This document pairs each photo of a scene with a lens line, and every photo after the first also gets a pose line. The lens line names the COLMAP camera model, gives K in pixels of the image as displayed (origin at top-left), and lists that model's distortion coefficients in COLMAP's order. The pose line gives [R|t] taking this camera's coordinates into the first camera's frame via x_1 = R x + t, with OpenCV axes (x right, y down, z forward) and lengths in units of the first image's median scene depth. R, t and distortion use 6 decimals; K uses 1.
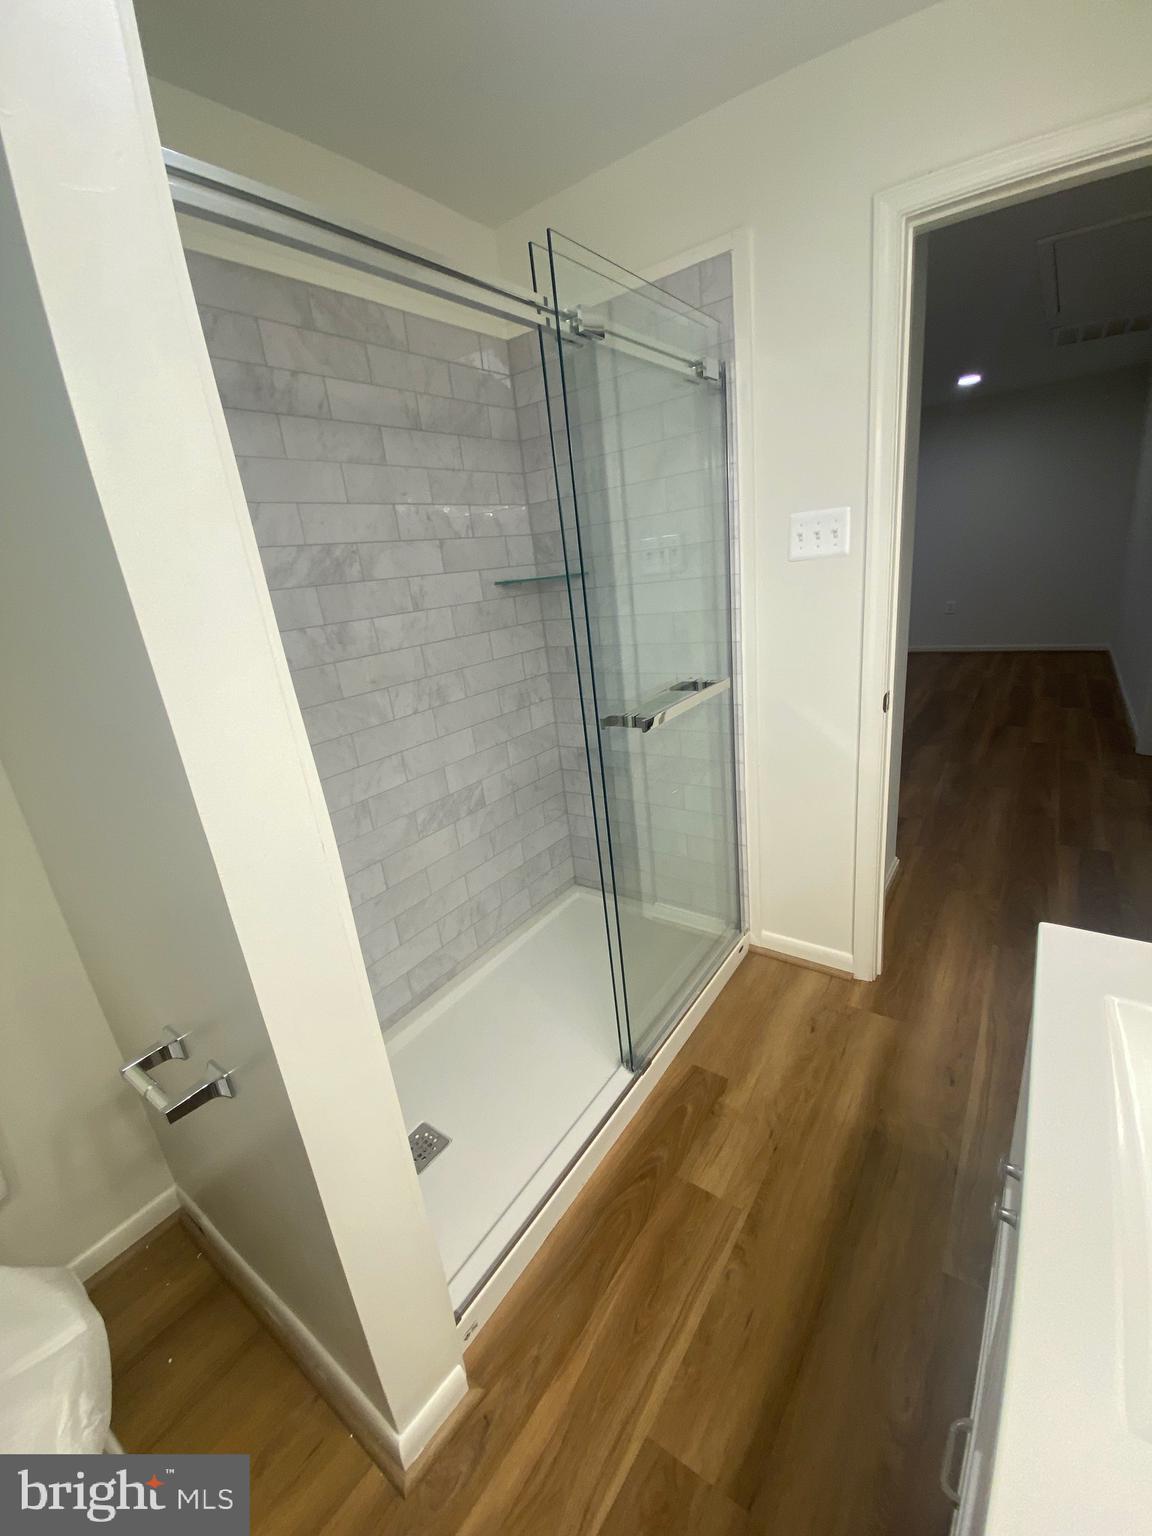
lens RADIAL K [[612.6, 0, 590.6], [0, 612.6, 766.8], [0, 0, 1]] dist [0.014574, -0.018430]
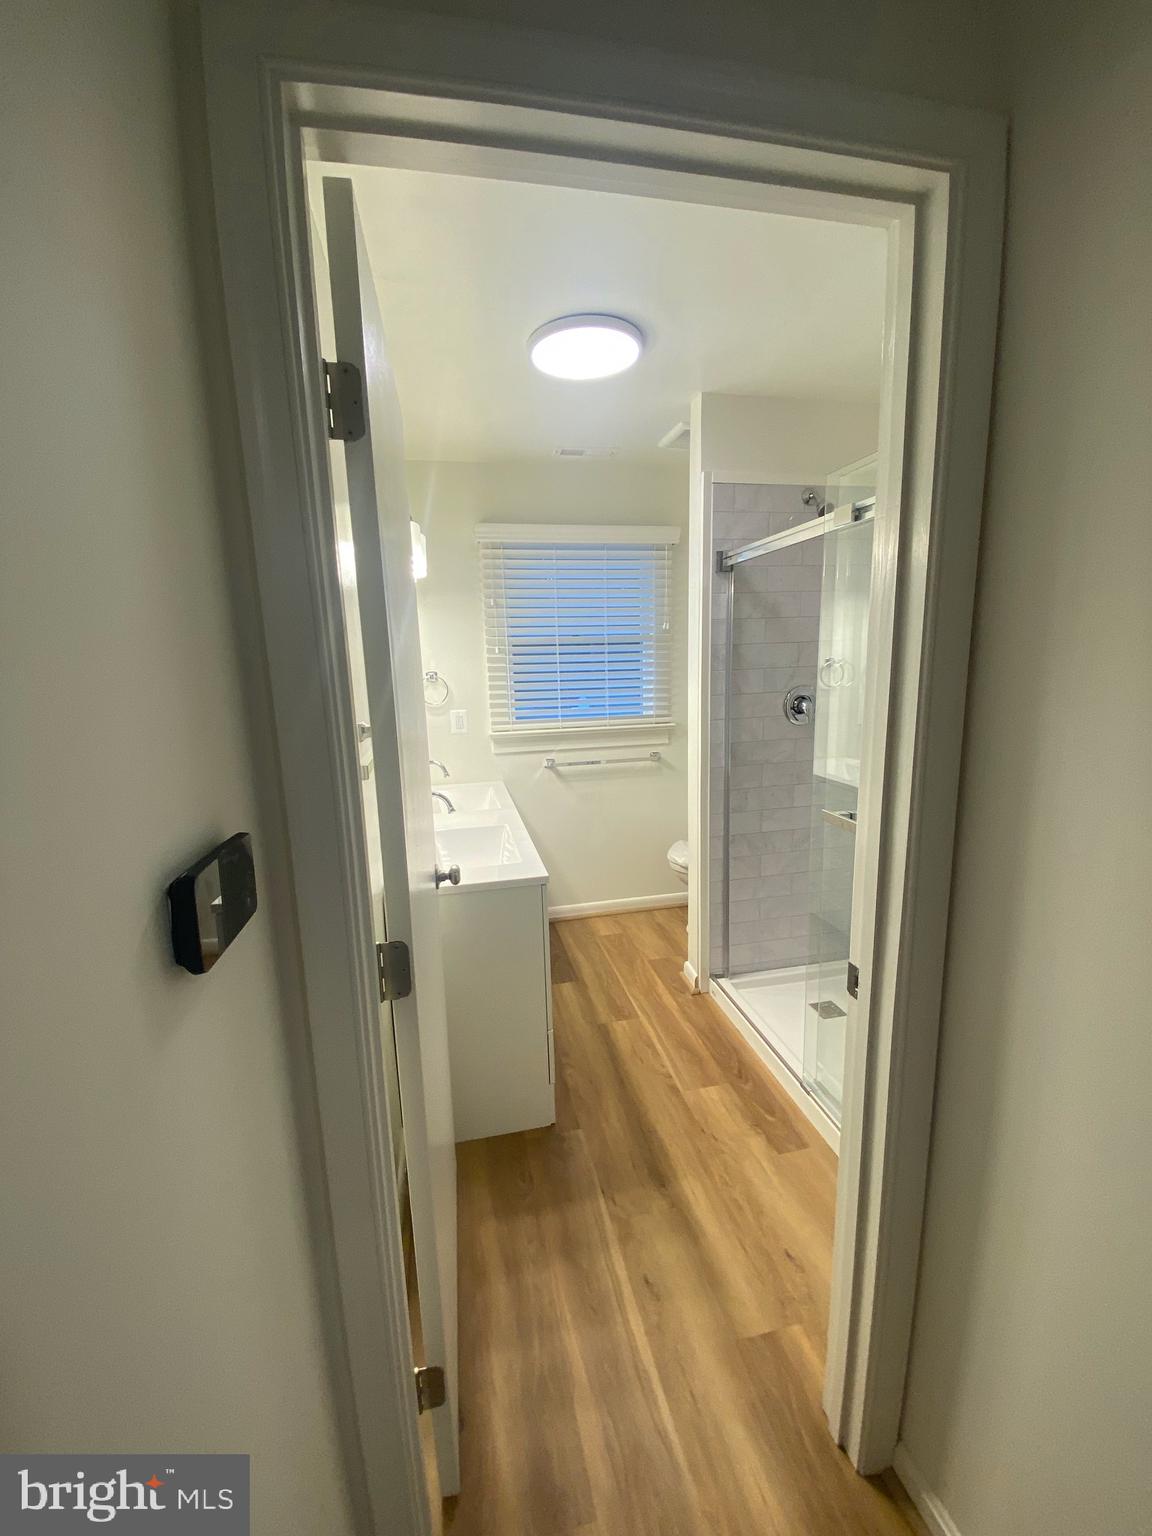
lens RADIAL K [[623.2, 0, 576.0], [0, 623.2, 768.0], [0, 0, 1]] dist [0.014336, -0.019785]
pose [[-0.668724, 0.251657, -0.699626, 1.471778], [-0.144002, 0.879321, 0.453935, -0.747947], [0.729432, 0.404305, -0.551784, 1.482270]]
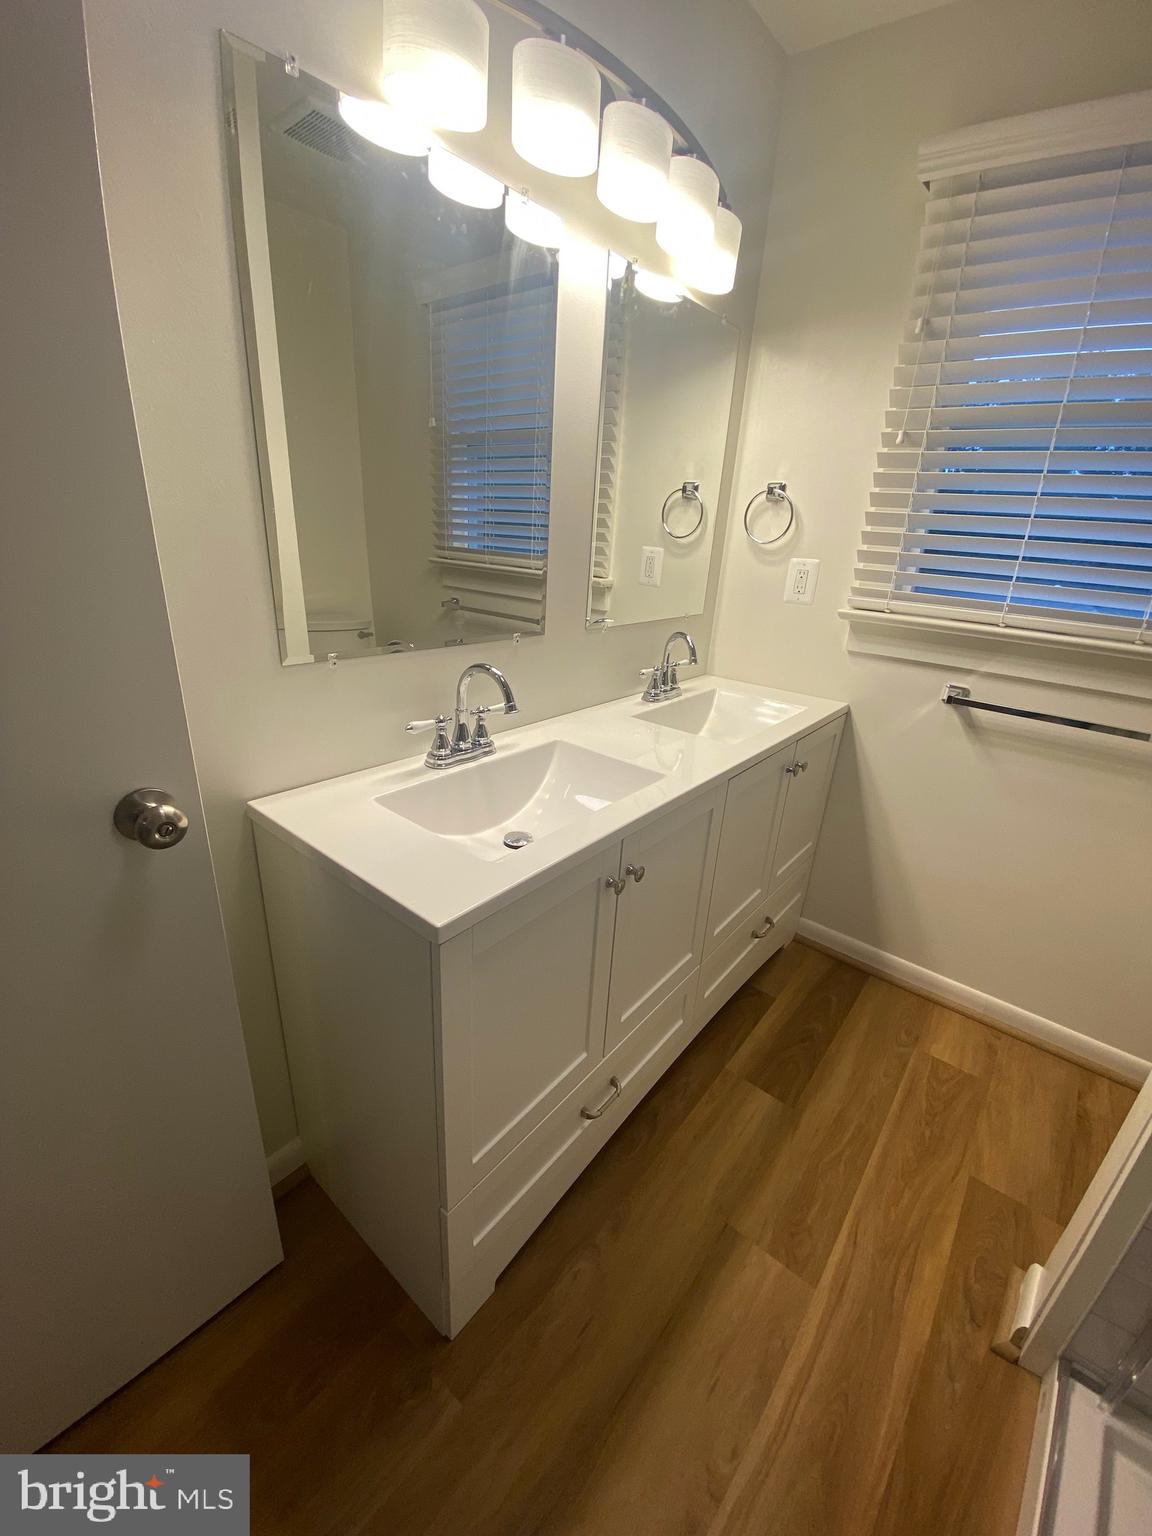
lens RADIAL K [[623.2, 0, 576.0], [0, 623.2, 768.0], [0, 0, 1]] dist [0.014336, -0.019785]
pose [[-0.996355, 0.016520, 0.083691, 0.340633], [0.066257, 0.767808, 0.637245, -0.298817], [-0.053731, 0.640467, -0.766104, 1.052636]]
